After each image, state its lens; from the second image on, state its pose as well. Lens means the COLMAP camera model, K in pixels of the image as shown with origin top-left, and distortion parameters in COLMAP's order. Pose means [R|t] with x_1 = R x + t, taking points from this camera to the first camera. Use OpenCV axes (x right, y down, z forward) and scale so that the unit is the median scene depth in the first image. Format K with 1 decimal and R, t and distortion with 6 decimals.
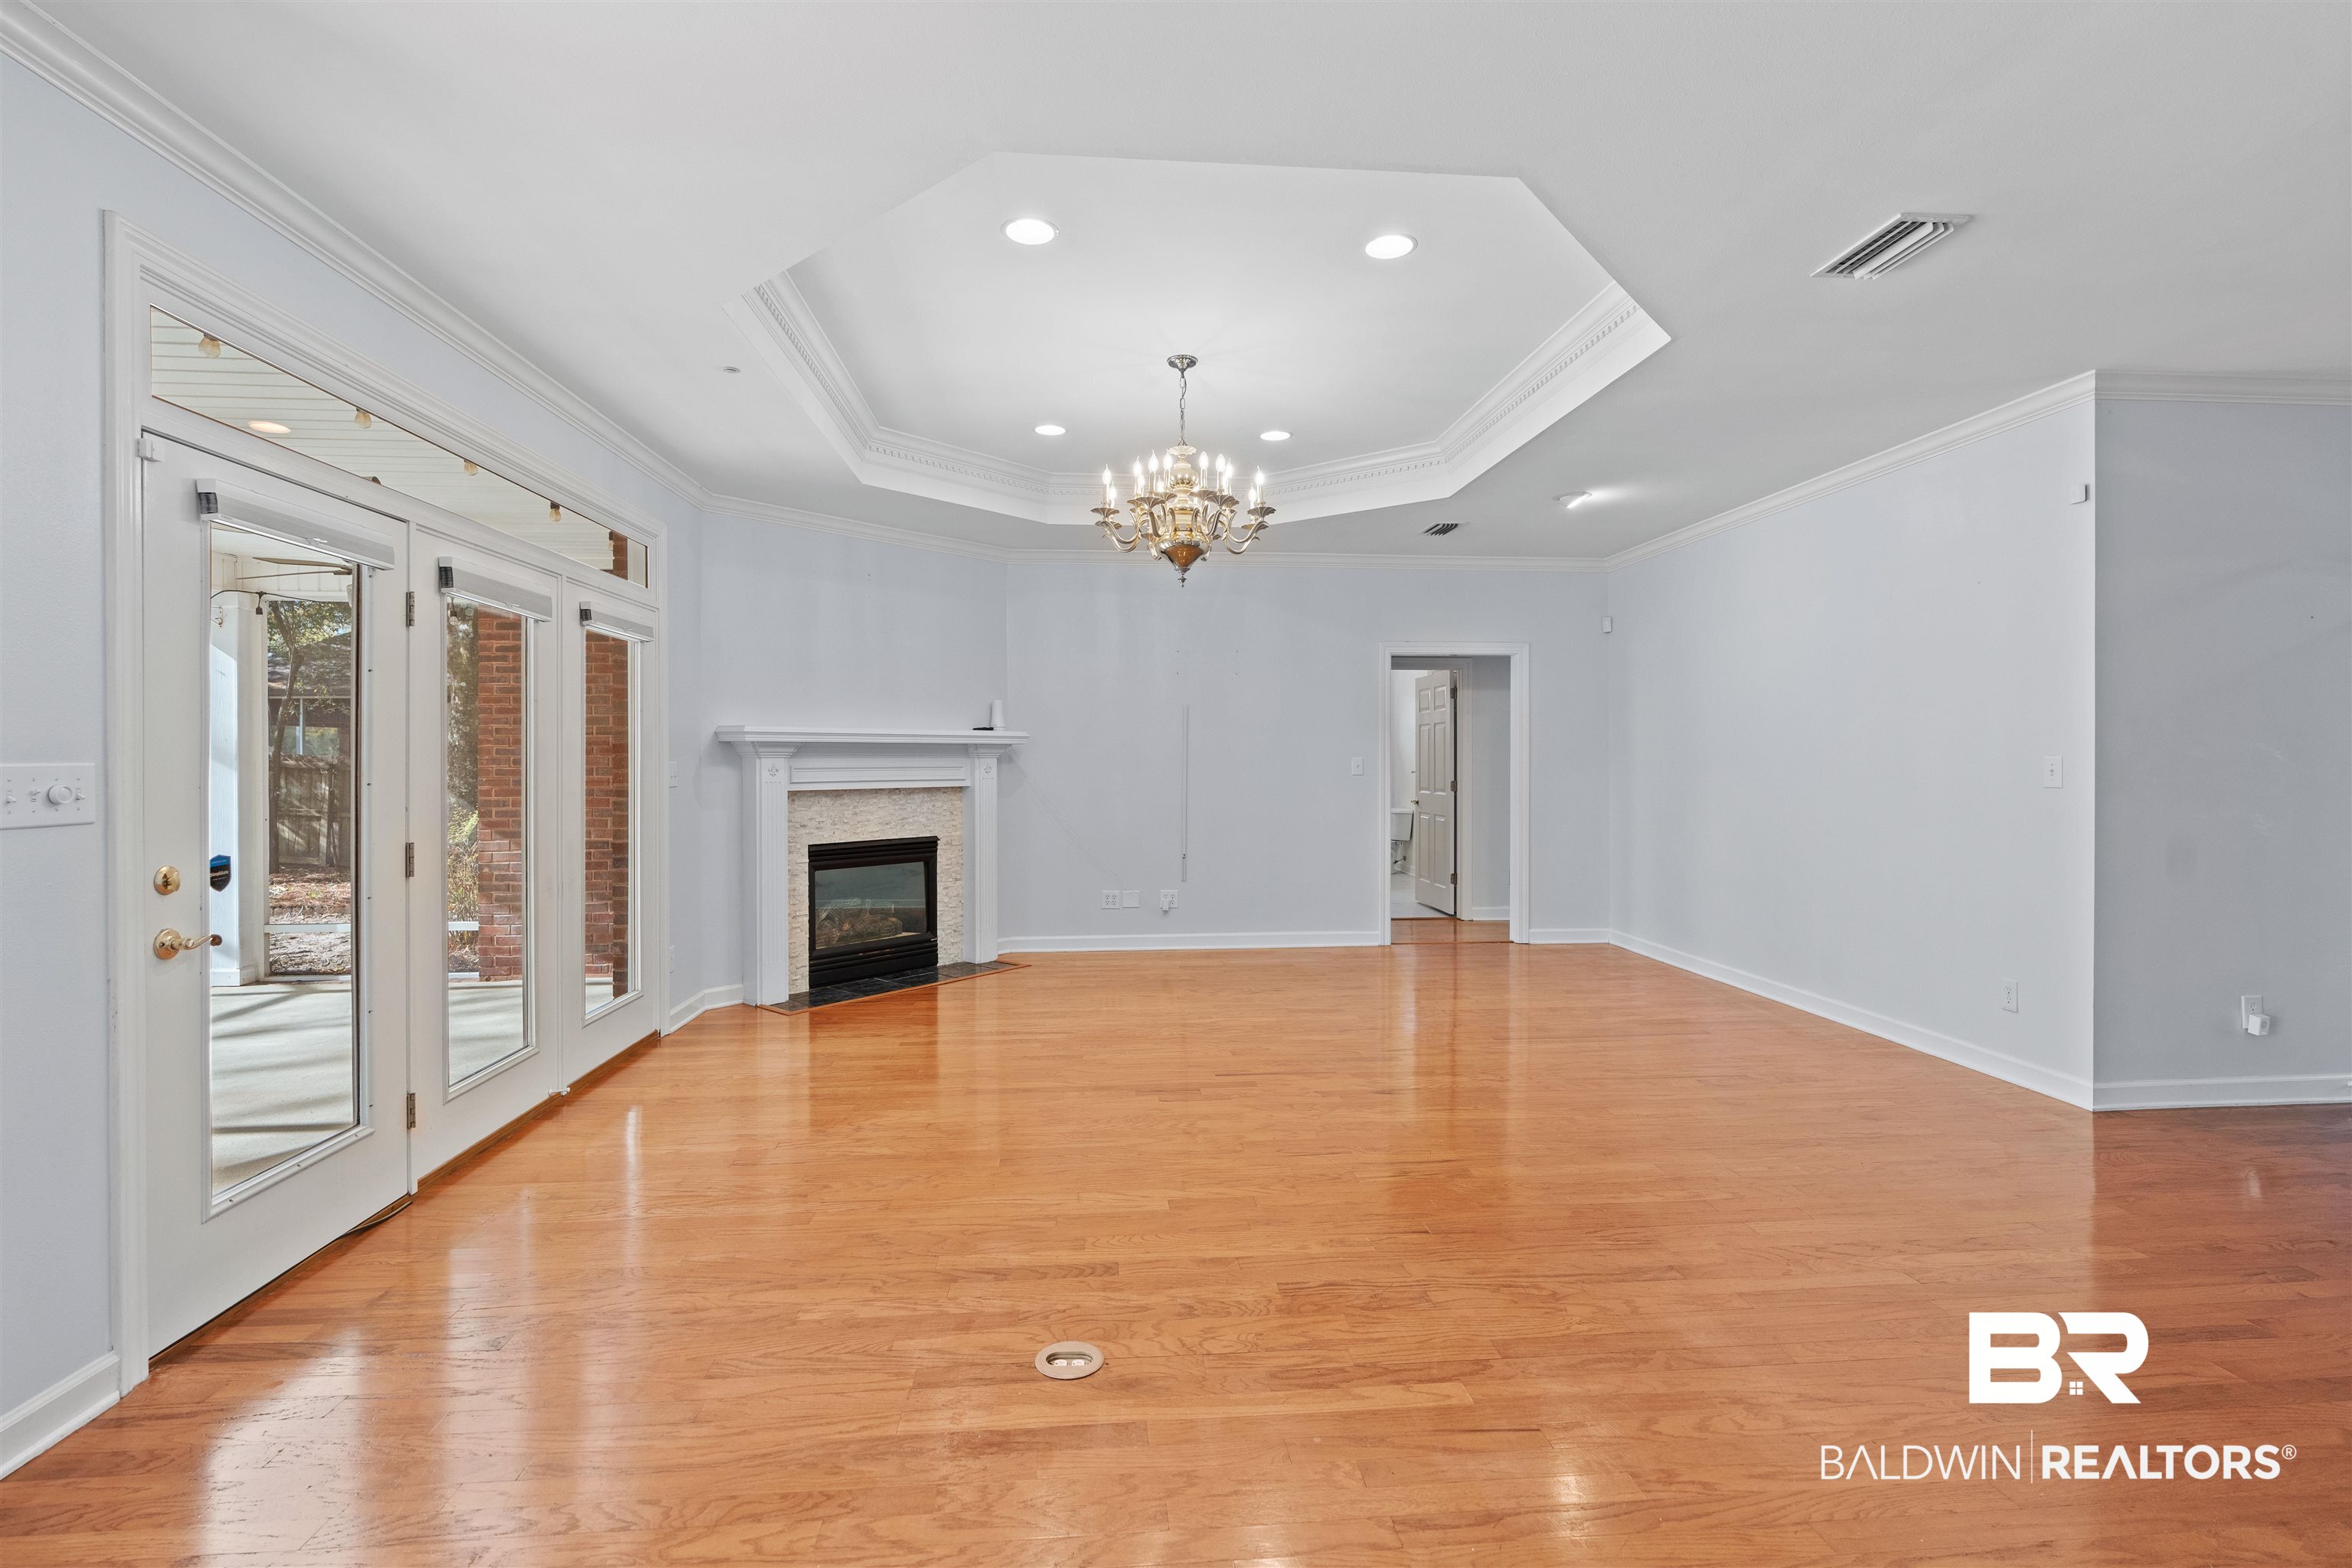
lens RADIAL K [[1073.5, 0, 1173.4], [0, 1073.5, 760.3], [0, 0, 1]] dist [-0.000700, -0.000062]
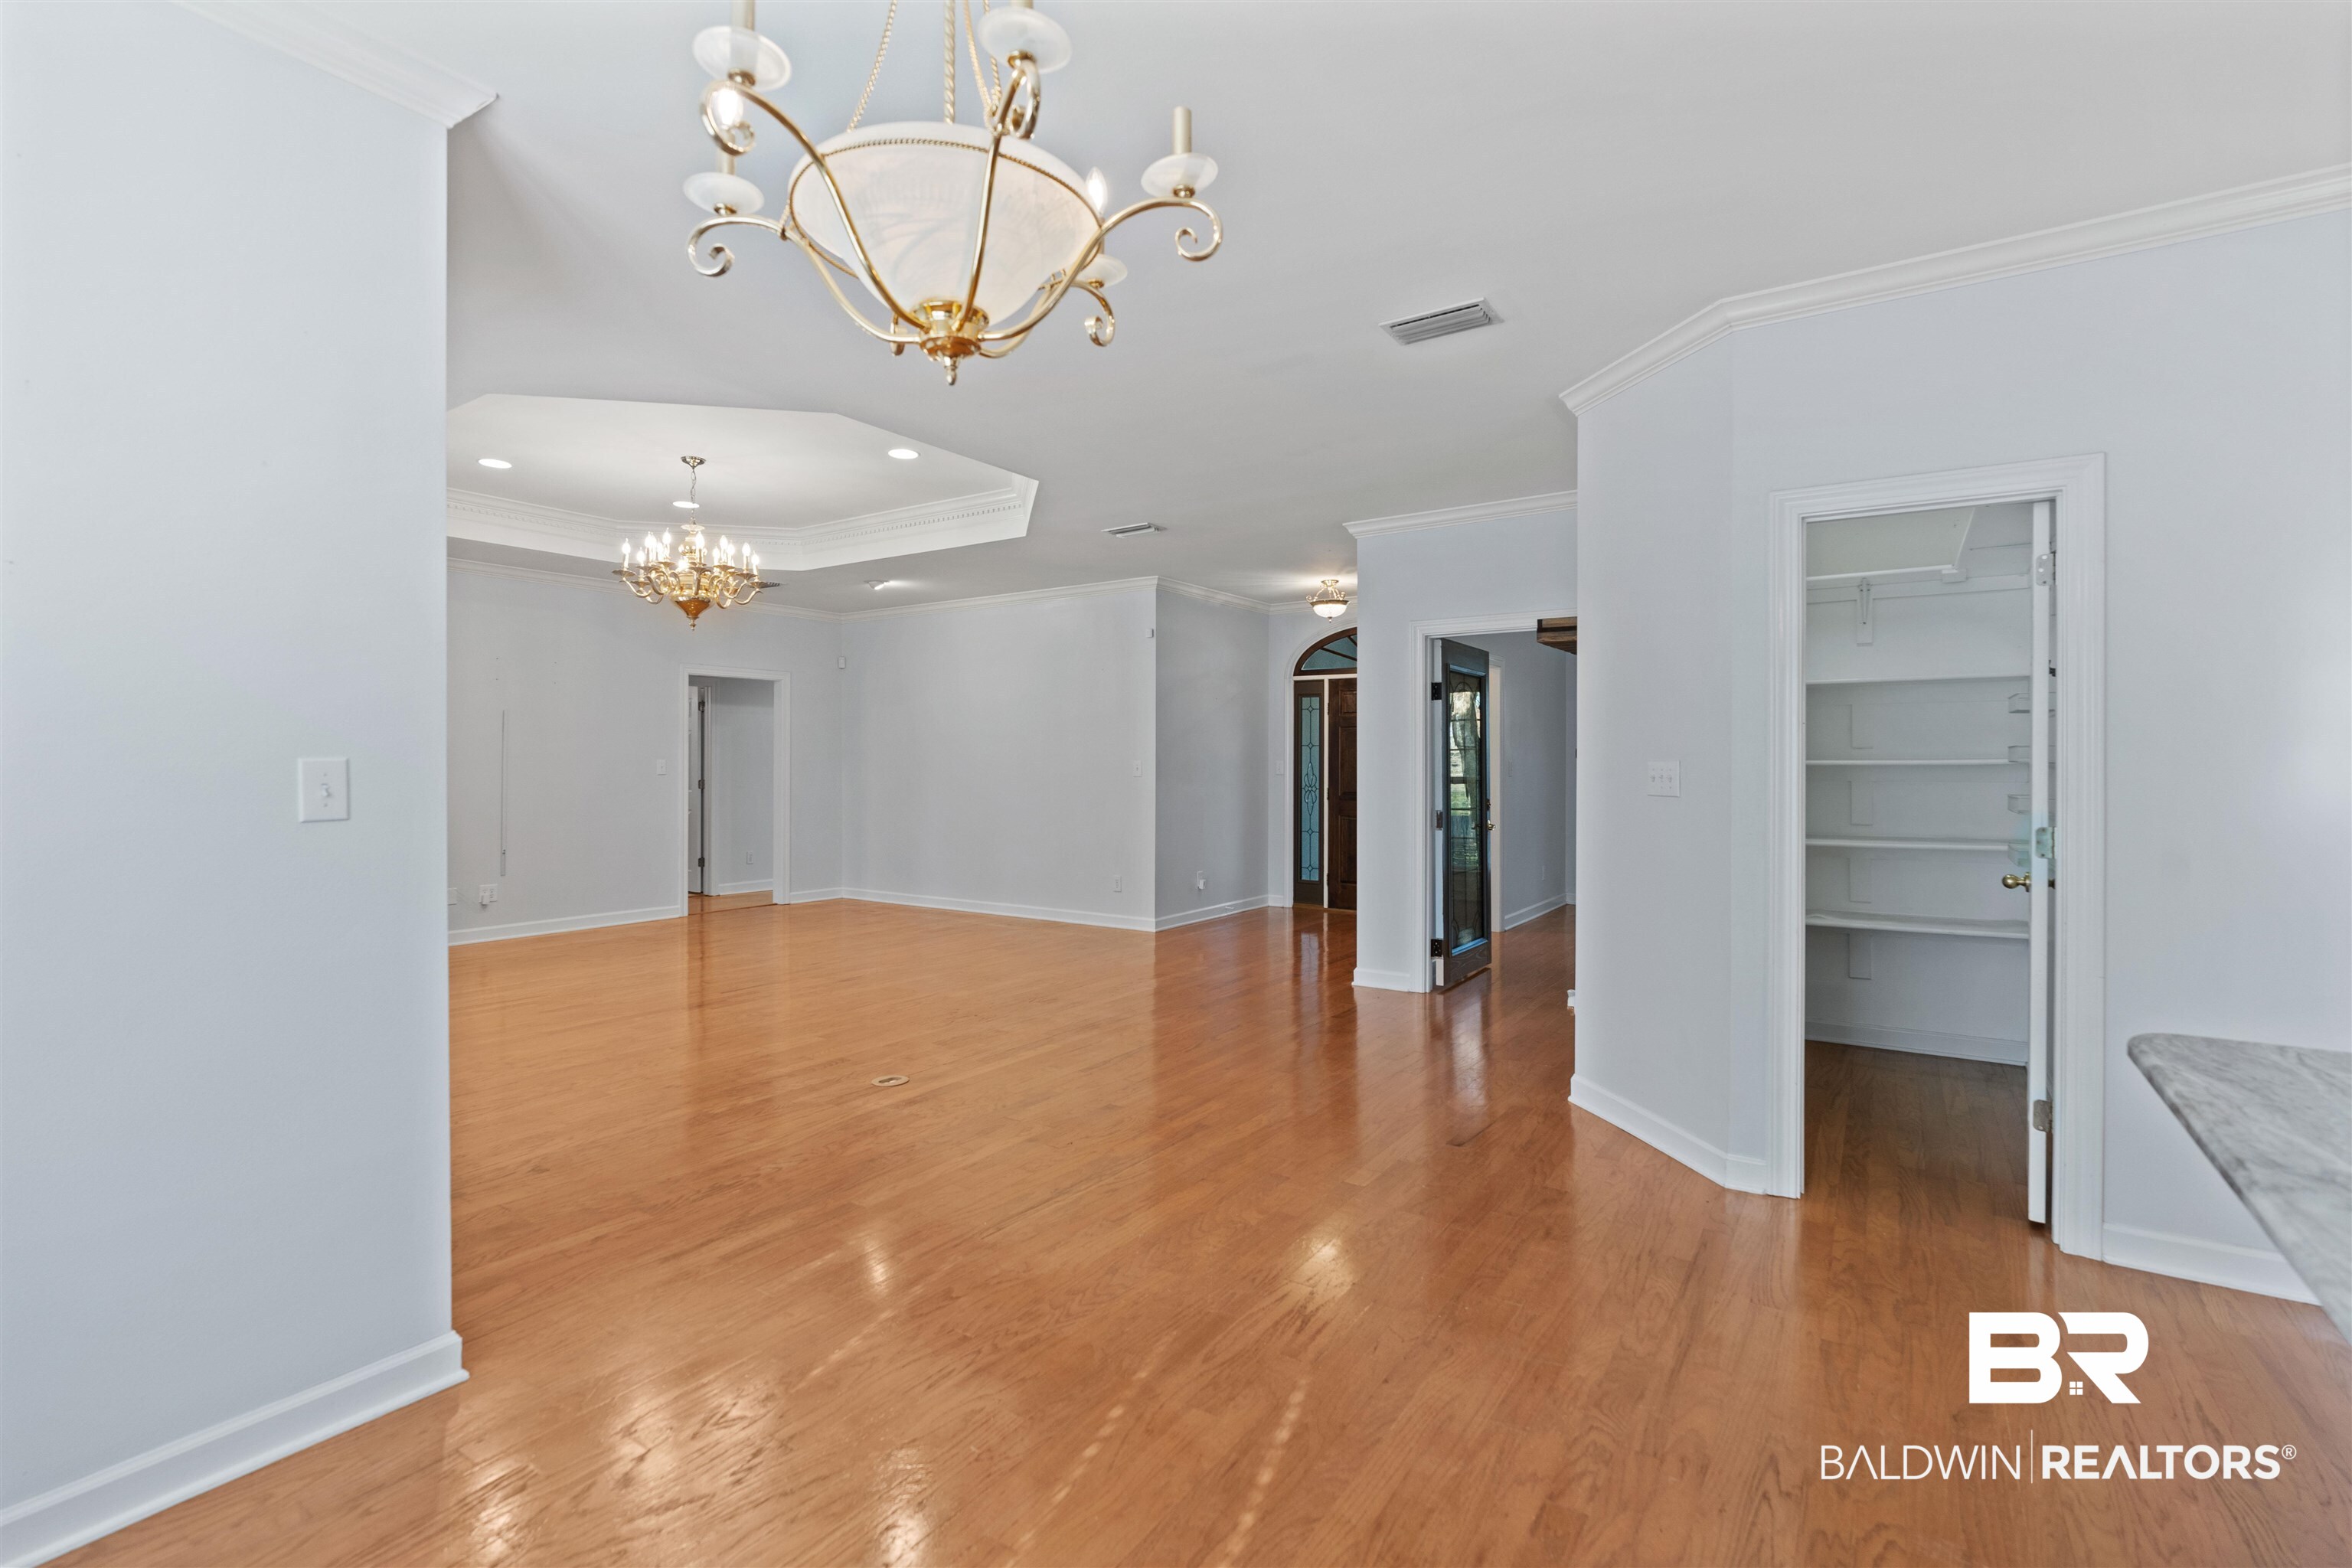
lens RADIAL K [[1061.2, 0, 1167.9], [0, 1061.2, 761.0], [0, 0, 1]] dist [-0.000001, 0.000234]
pose [[0.633313, 0.005769, 0.773874, -0.498755], [-0.003759, 0.999983, -0.004378, 0.002709], [-0.773887, -0.000137, 0.633324, -0.222991]]
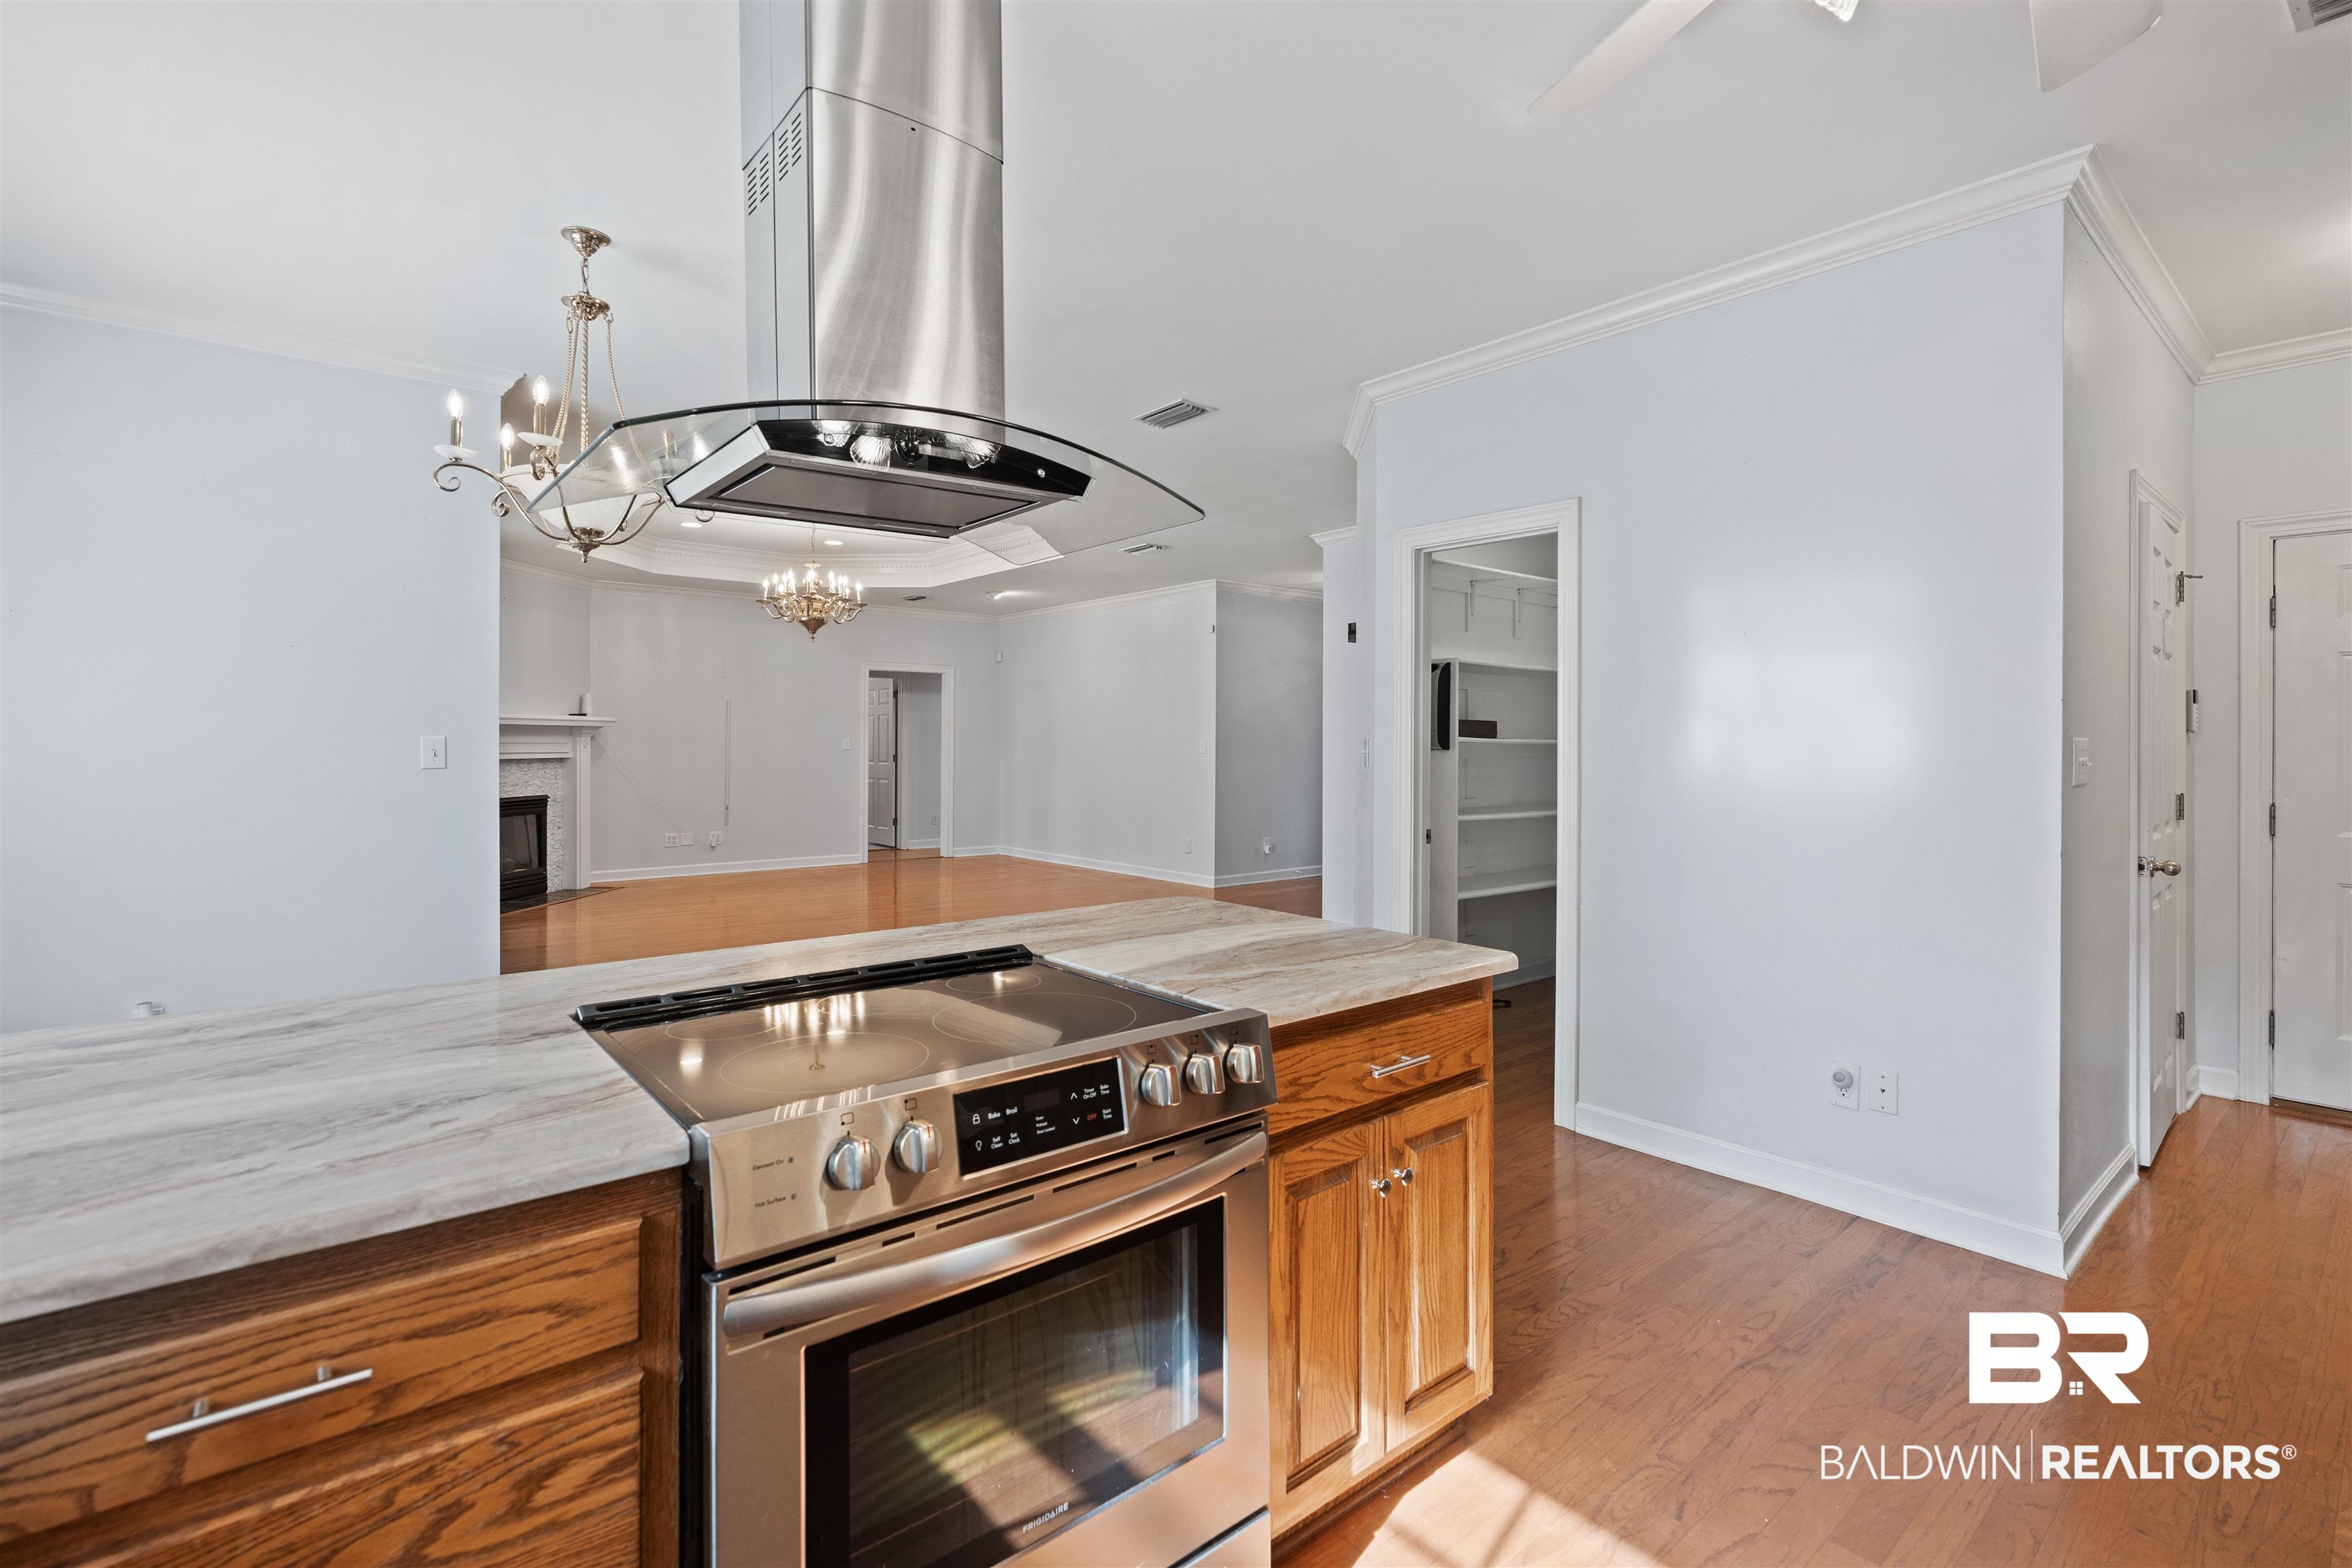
lens RADIAL K [[1061.2, 0, 1167.9], [0, 1061.2, 761.0], [0, 0, 1]] dist [-0.000001, 0.000234]
pose [[0.819230, -0.004207, 0.573450, -0.407631], [-0.007023, 0.999825, 0.017367, 0.000233], [-0.573422, -0.018255, 0.819056, -0.611351]]
